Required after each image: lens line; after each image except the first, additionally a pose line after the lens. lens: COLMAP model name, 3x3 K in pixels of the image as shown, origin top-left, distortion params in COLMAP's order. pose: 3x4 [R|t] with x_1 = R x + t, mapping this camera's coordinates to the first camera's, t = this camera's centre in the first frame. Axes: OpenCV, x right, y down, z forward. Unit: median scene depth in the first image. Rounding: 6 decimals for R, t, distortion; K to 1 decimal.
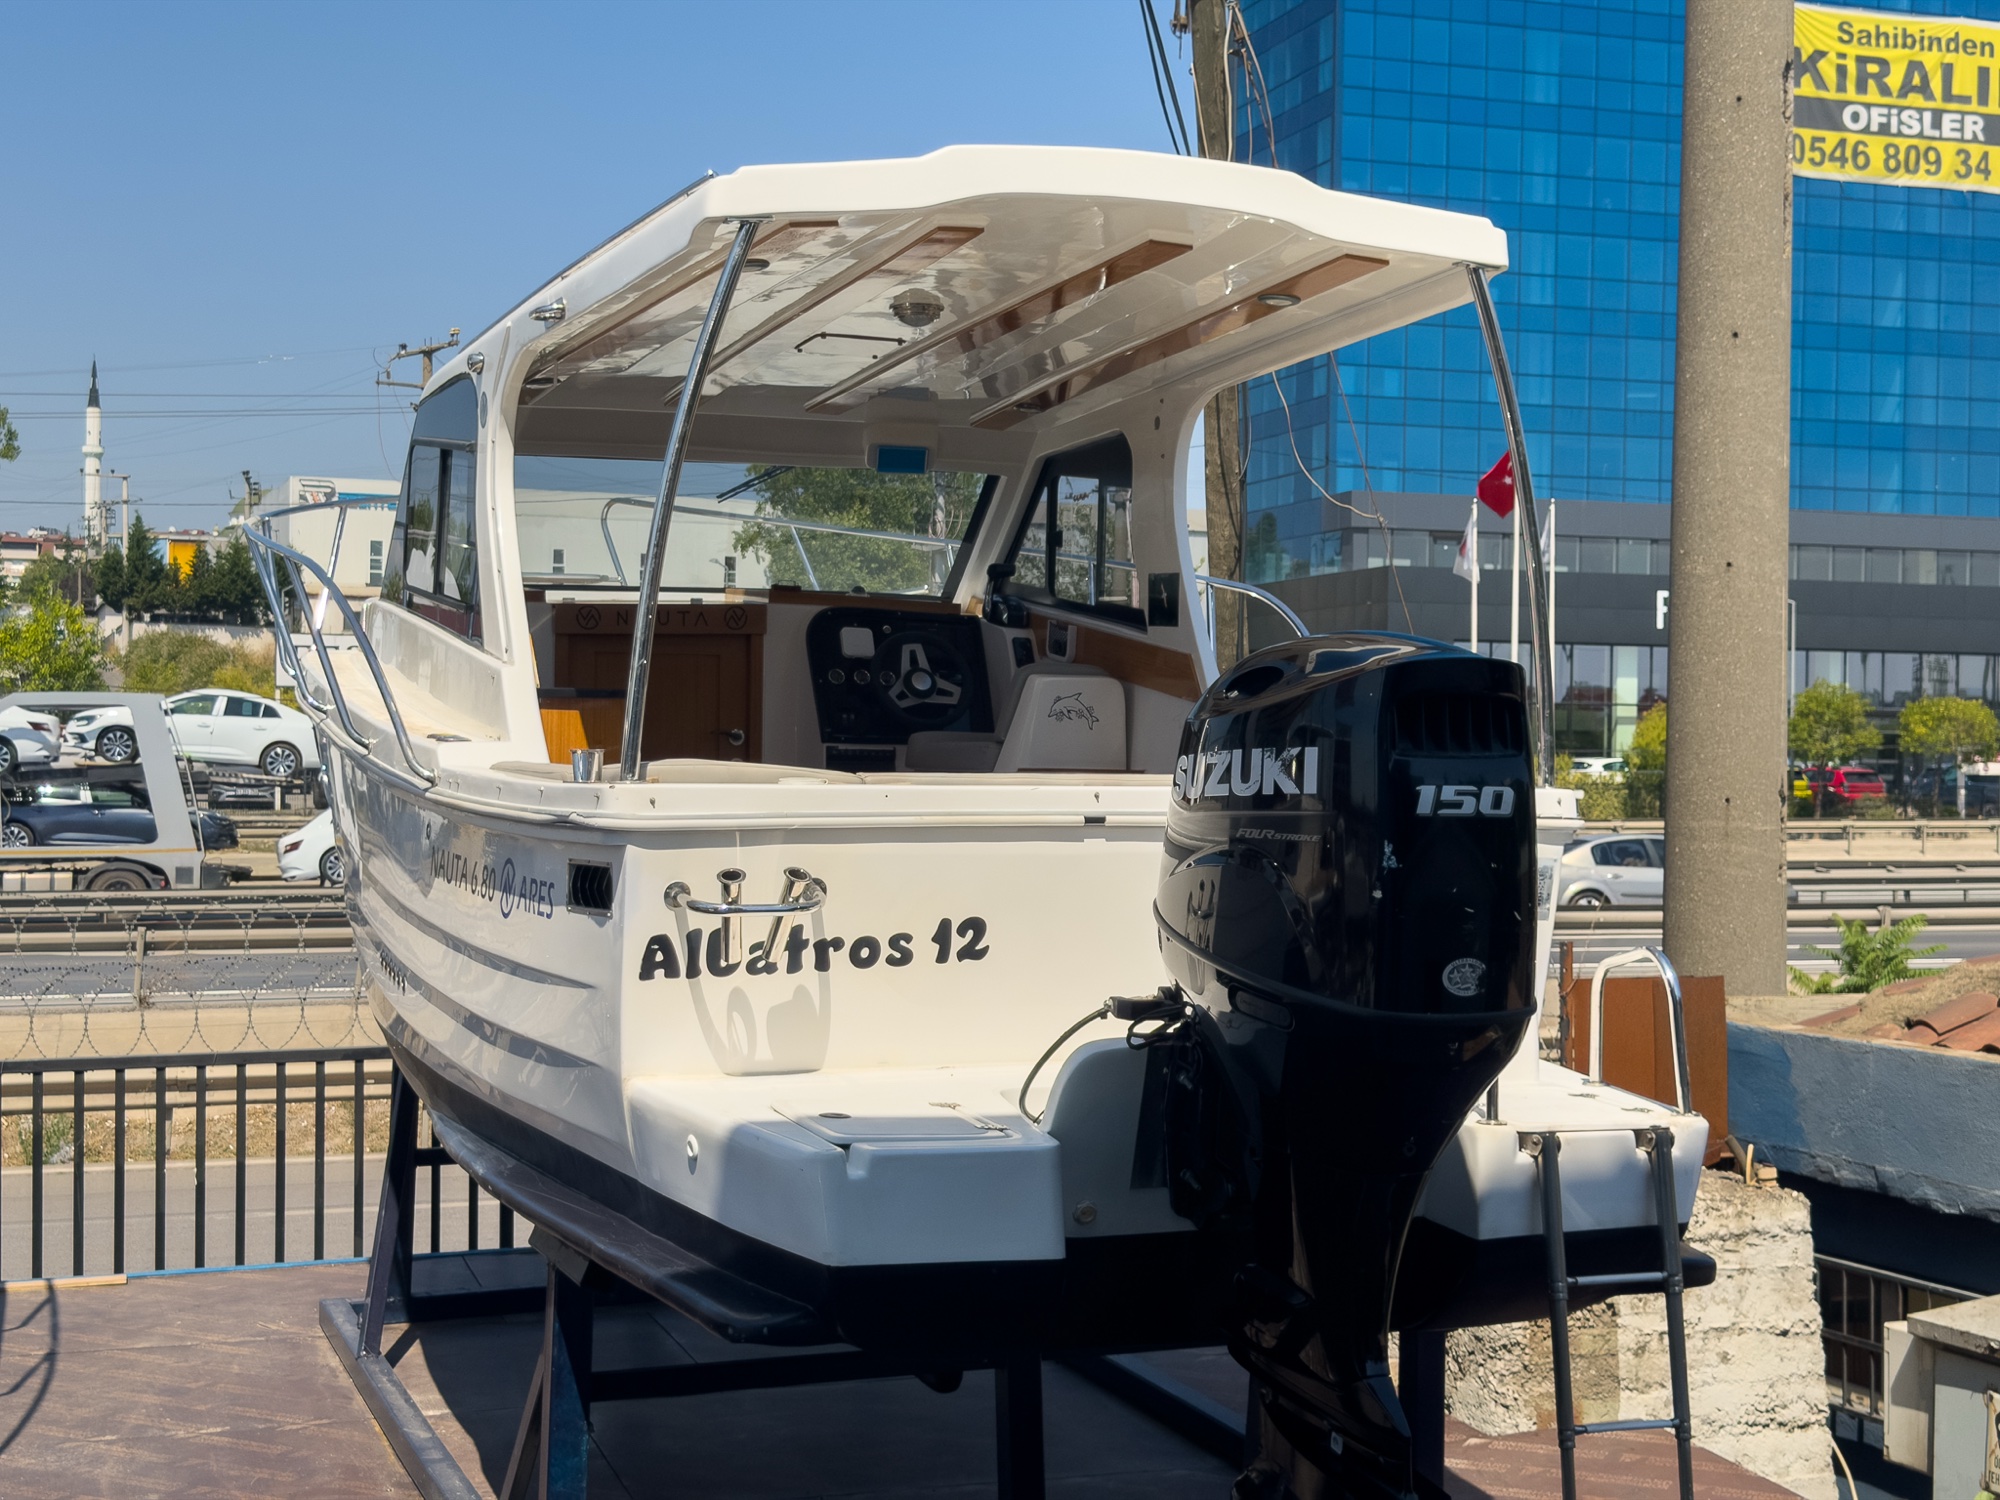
lens RADIAL K [[2814.9, 0, 1000.0], [0, 2814.9, 750.0], [0, 0, 1]] dist [0.087246, -0.006822]
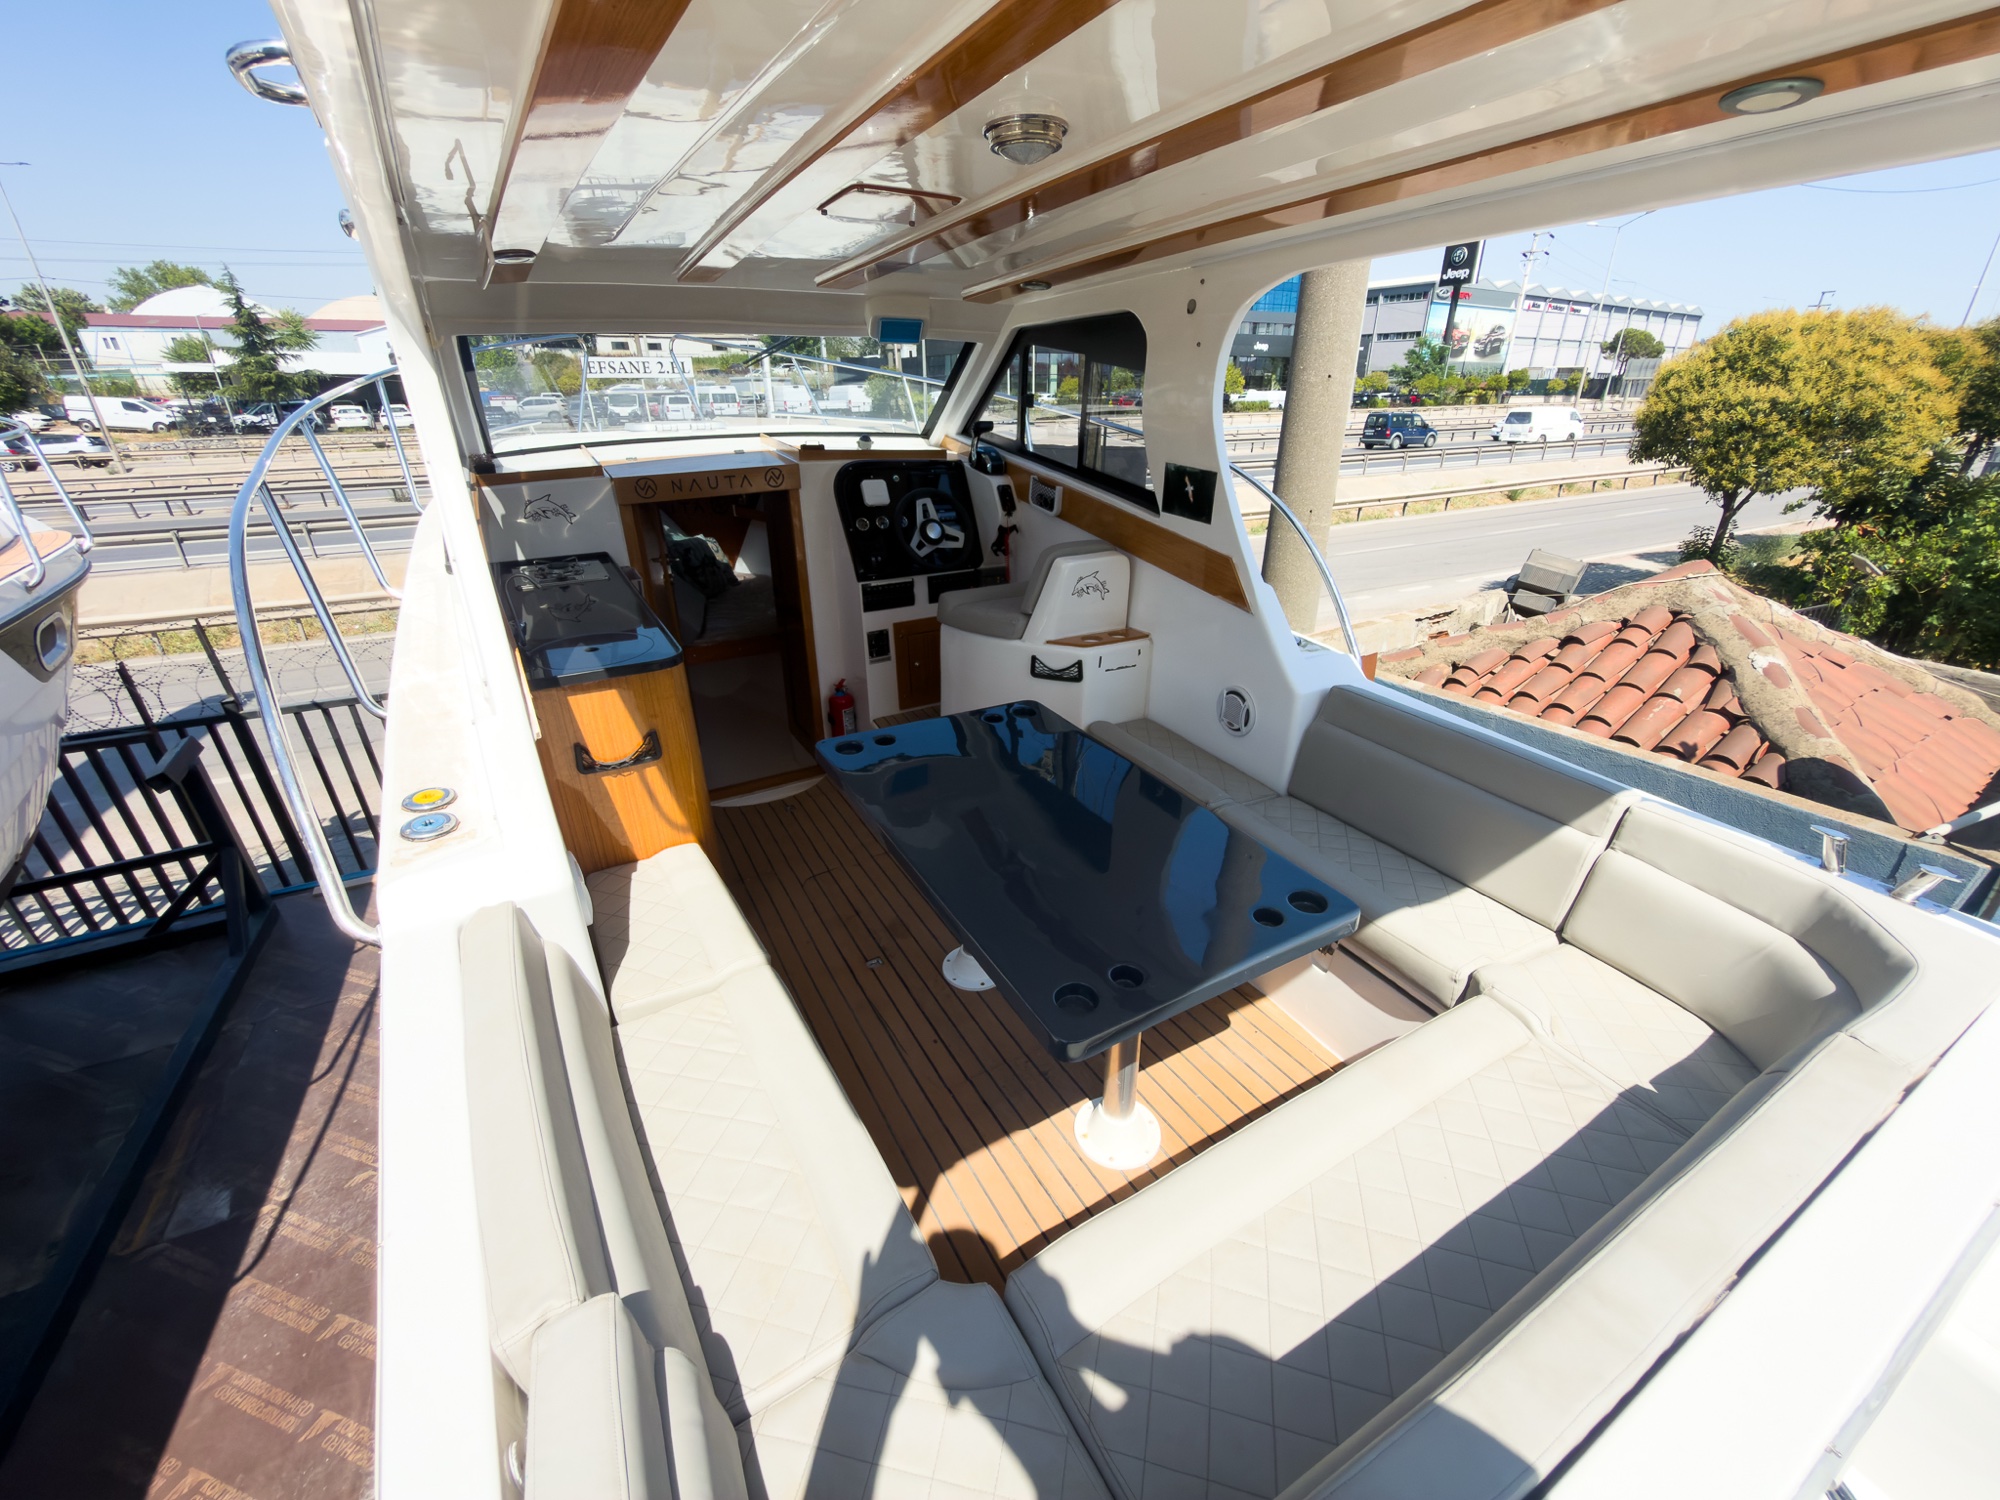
lens RADIAL K [[798.5, 0, 997.6], [0, 798.5, 750.0], [0, 0, 1]] dist [-0.001175, 0.000959]
pose [[0.984713, -0.086870, 0.150976, -0.061173], [0.016103, 0.908449, 0.417685, -0.082496], [-0.173438, -0.408869, 0.895961, 0.621569]]
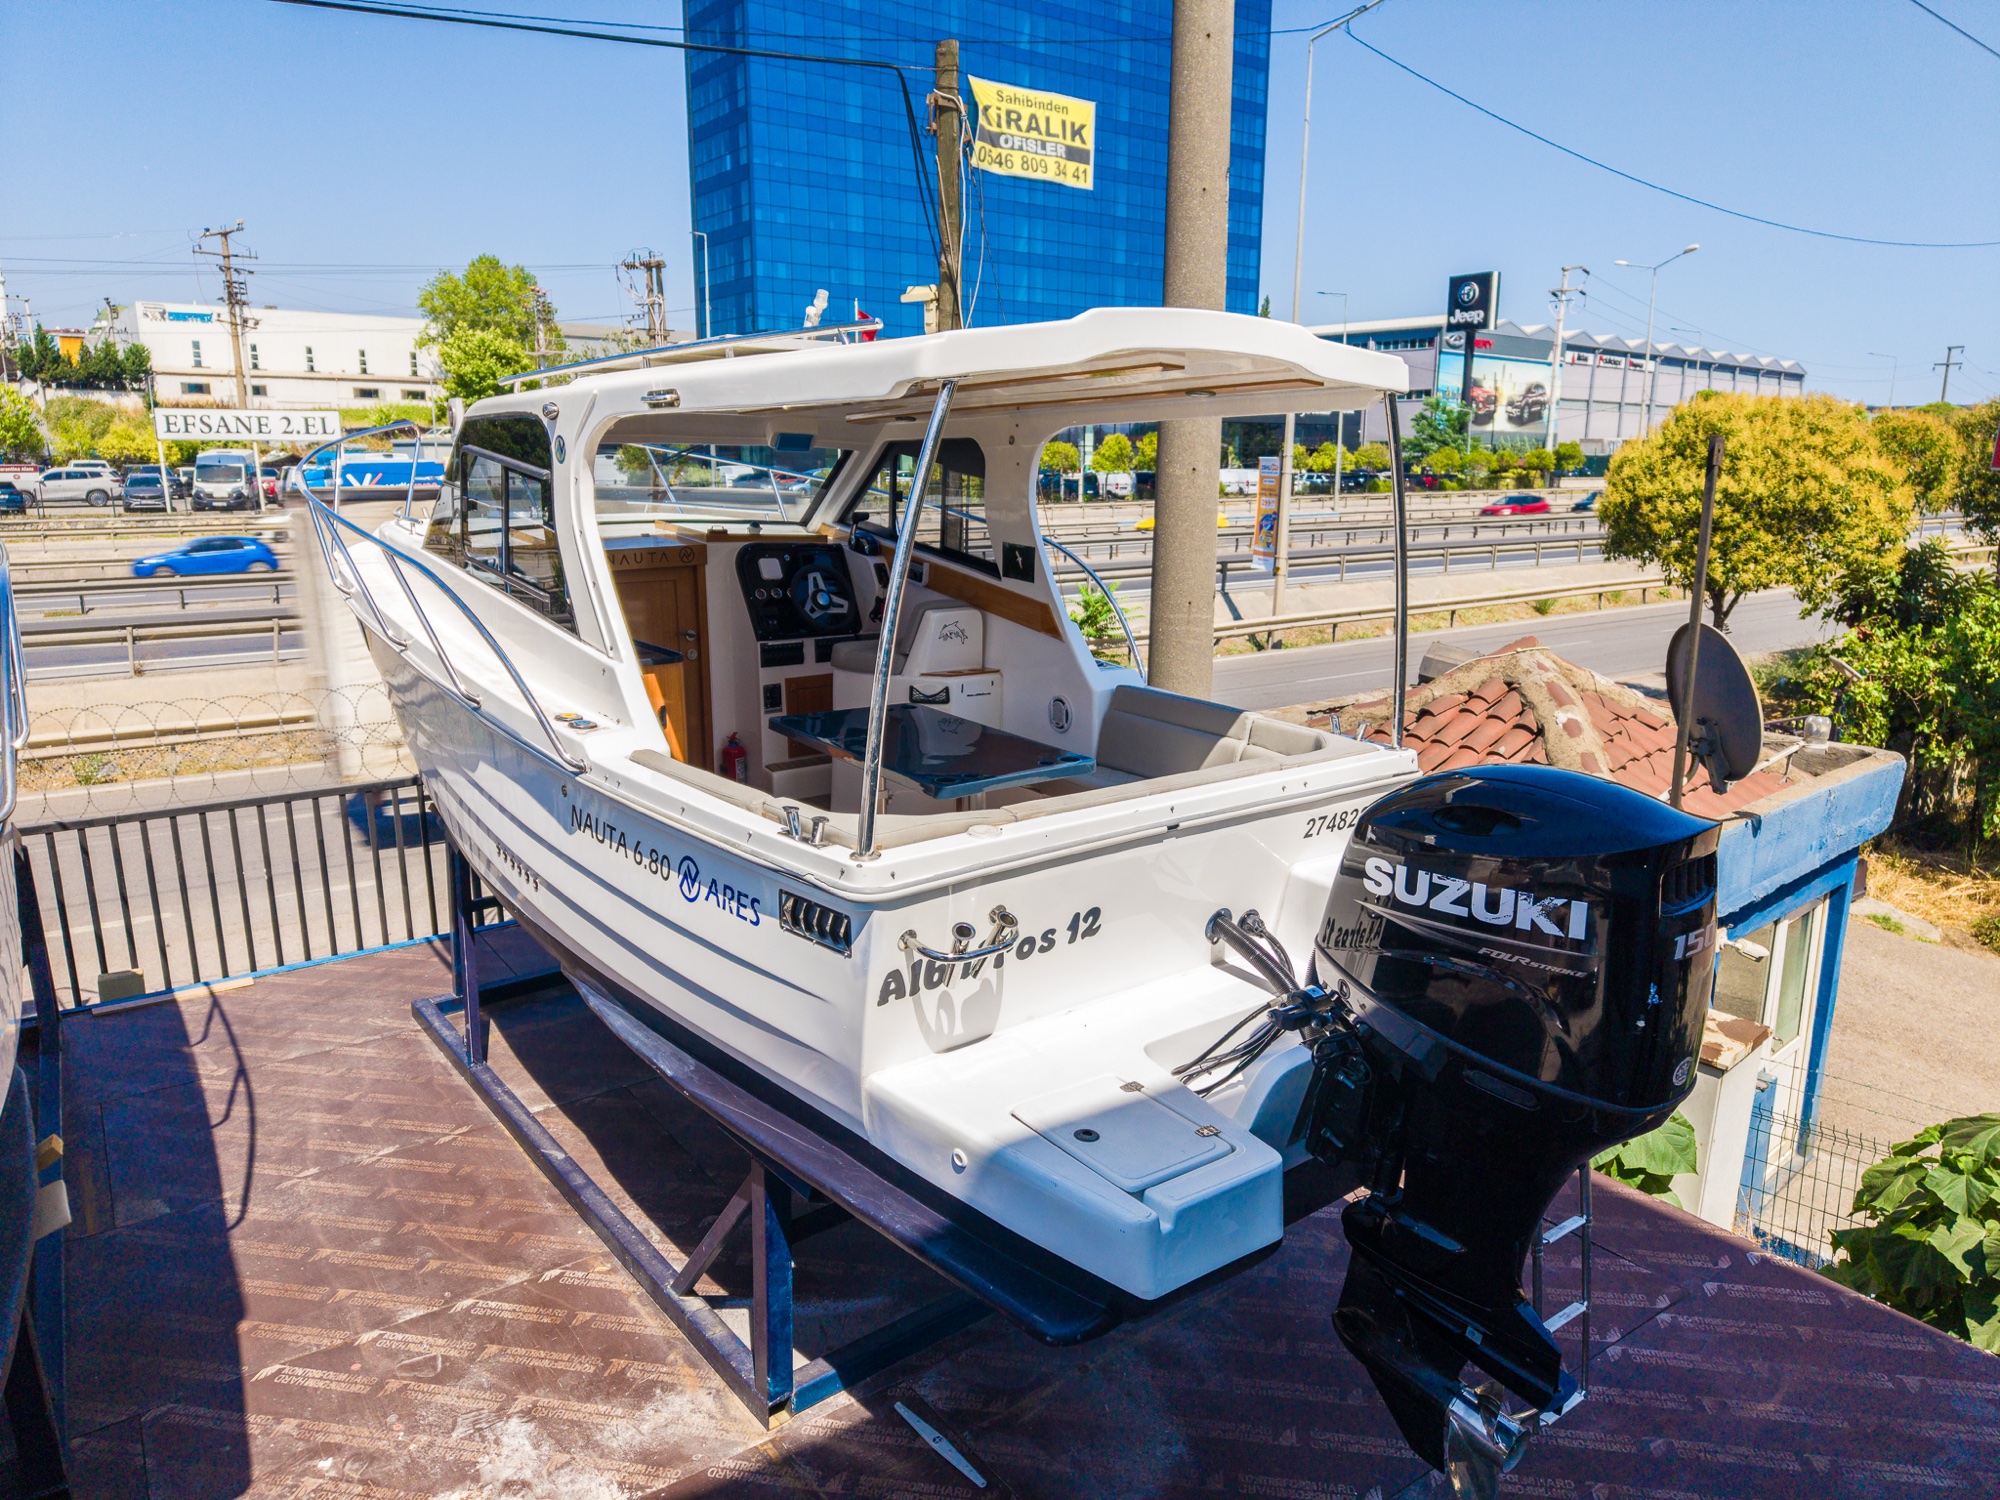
lens RADIAL K [[1337.8, 0, 1000.0], [0, 1337.8, 750.0], [0, 0, 1]] dist [0.035277, -0.034188]
pose [[0.953448, -0.071503, 0.292956, -0.150647], [0.006321, 0.976007, 0.217647, -0.098952], [-0.301490, -0.205663, 0.931024, 0.279500]]
